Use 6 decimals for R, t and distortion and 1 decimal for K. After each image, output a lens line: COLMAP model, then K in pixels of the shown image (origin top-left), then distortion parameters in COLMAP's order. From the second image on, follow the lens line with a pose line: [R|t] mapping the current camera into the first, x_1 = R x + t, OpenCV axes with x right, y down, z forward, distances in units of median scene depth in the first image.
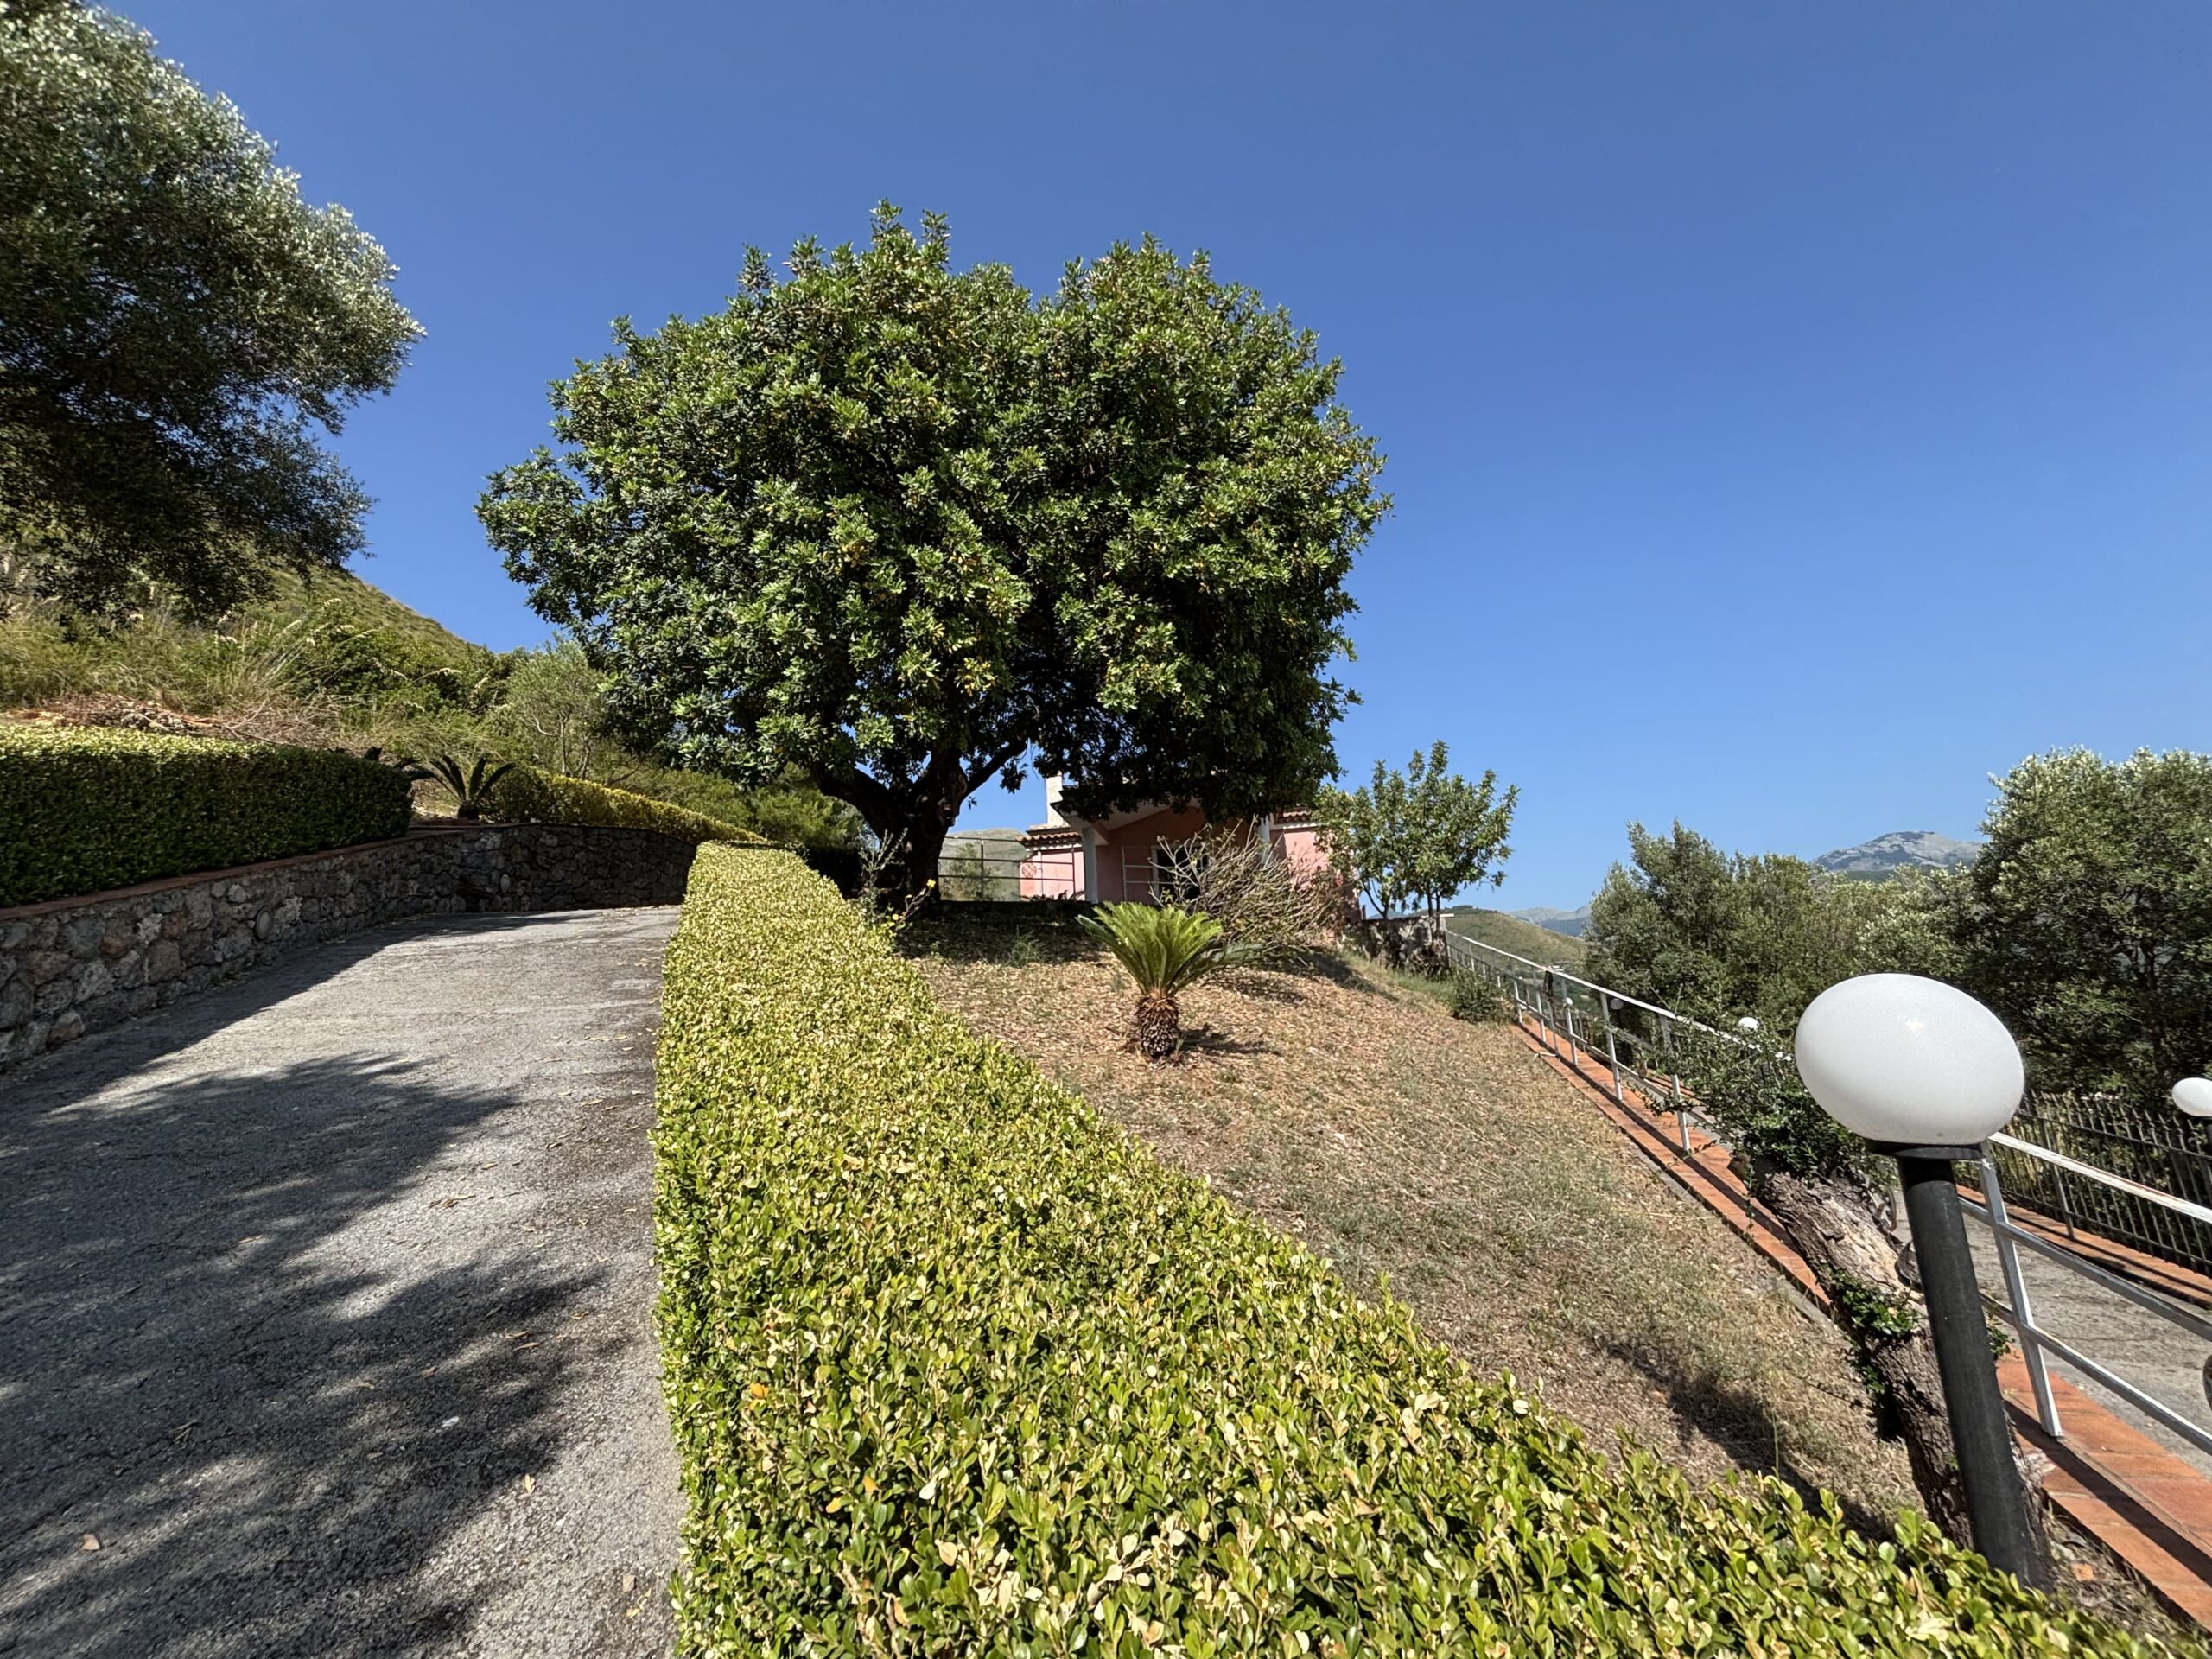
lens RADIAL K [[901.1, 0, 1106.0], [0, 901.1, 829.5], [0, 0, 1]] dist [-0.000124, -0.000076]
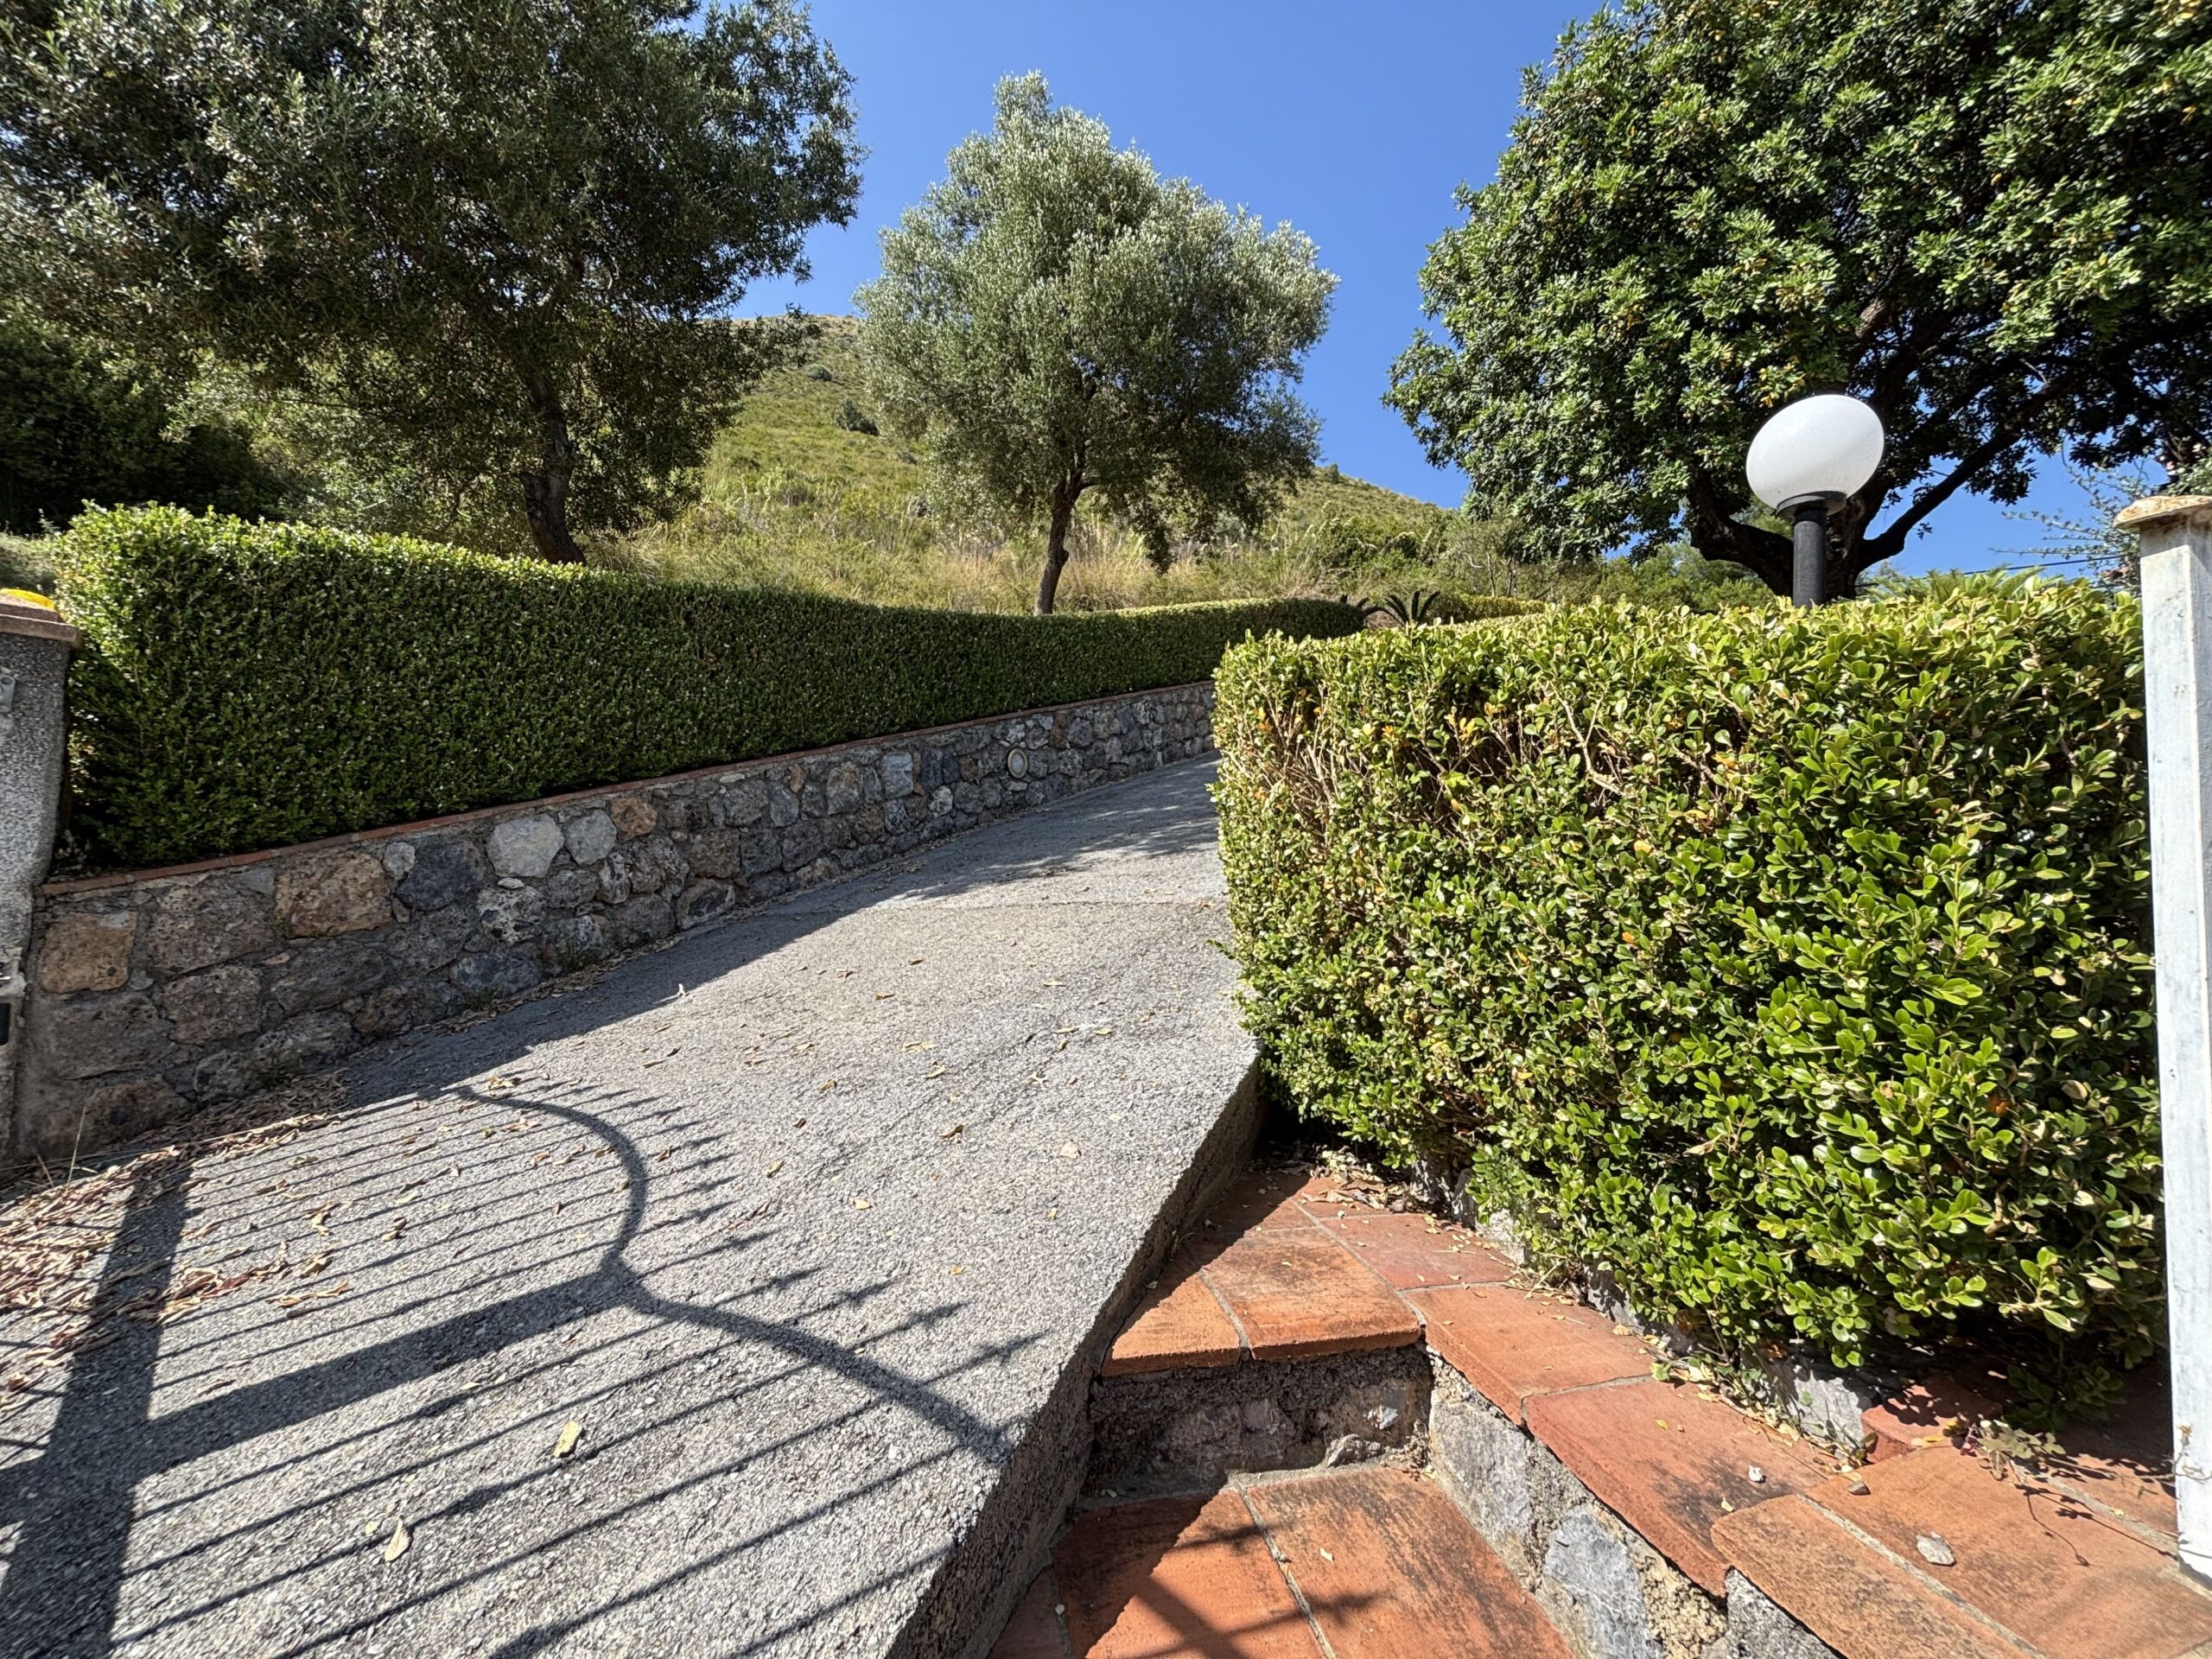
lens RADIAL K [[899.5, 0, 1101.9], [0, 899.5, 839.2], [0, 0, 1]] dist [-0.000188, 0.000351]
pose [[0.516450, 0.028802, -0.855833, 0.300148], [0.136389, 0.983909, 0.115416, 0.092846], [0.845386, -0.176333, 0.504211, -0.172120]]
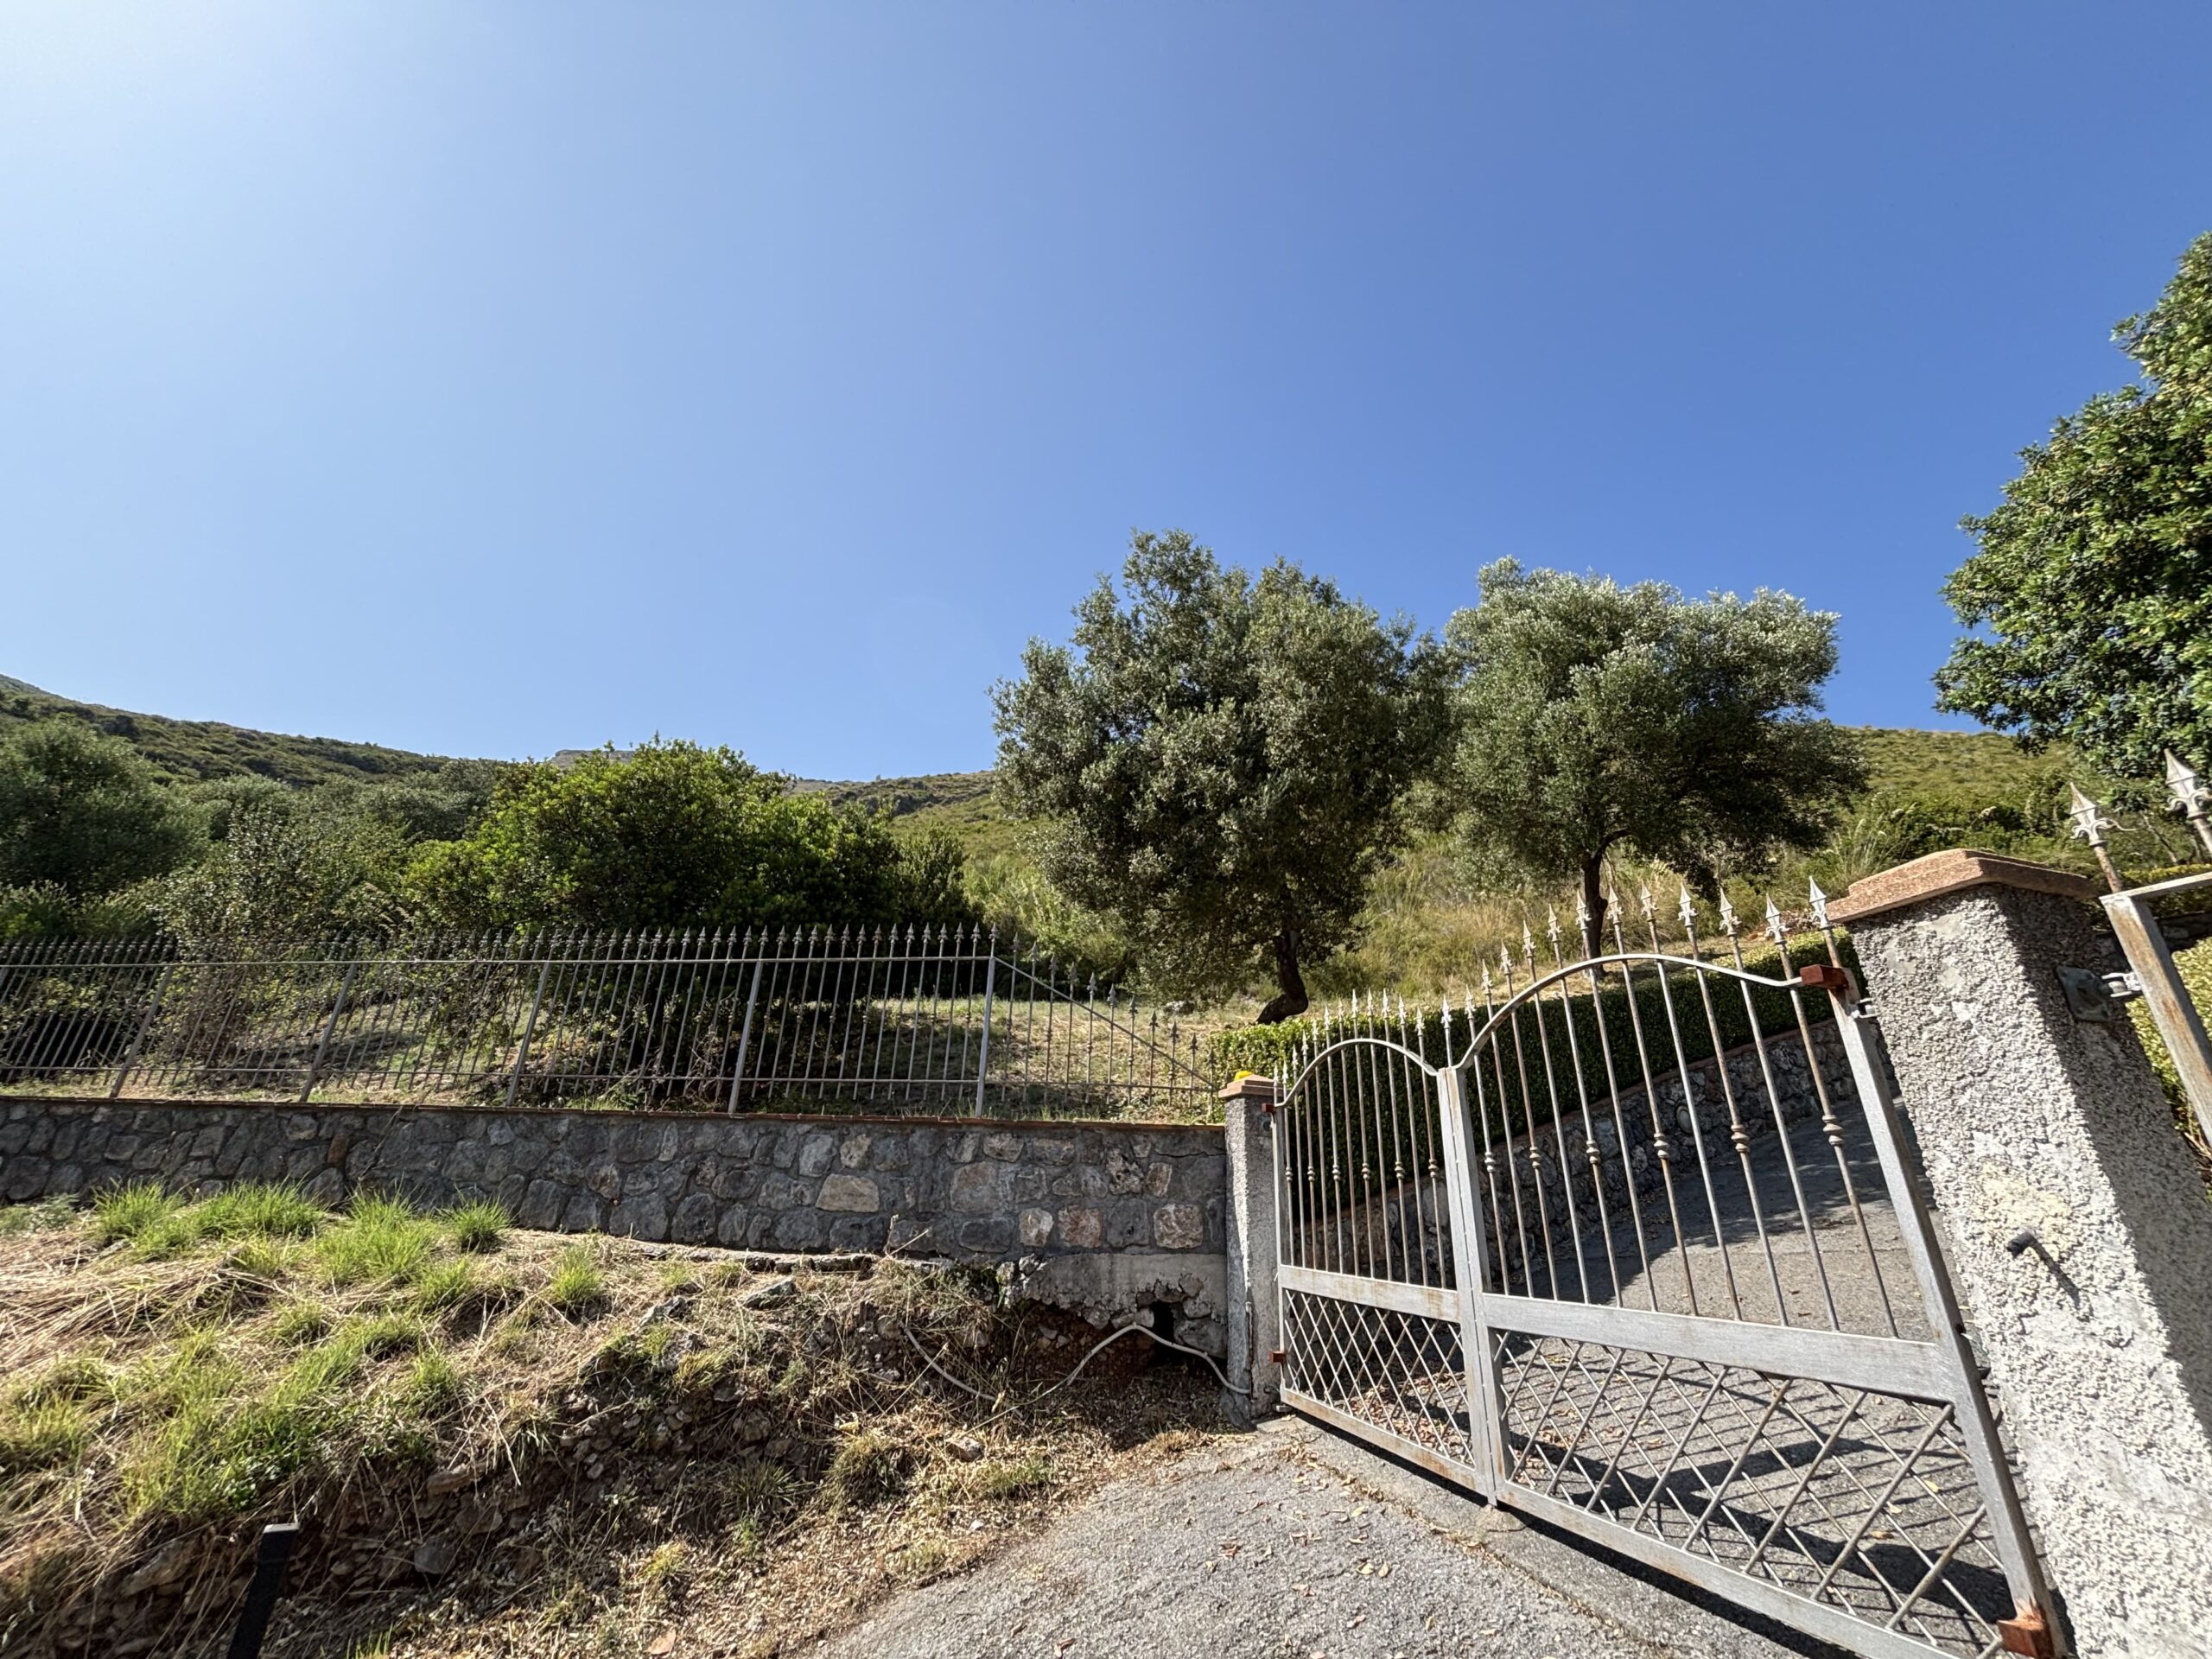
lens RADIAL K [[899.5, 0, 1101.9], [0, 899.5, 839.2], [0, 0, 1]] dist [-0.000188, 0.000351]
pose [[0.048611, -0.343707, -0.937818, 0.512433], [0.180923, 0.926426, -0.330154, 0.045288], [0.982295, -0.153624, 0.107219, -0.471397]]
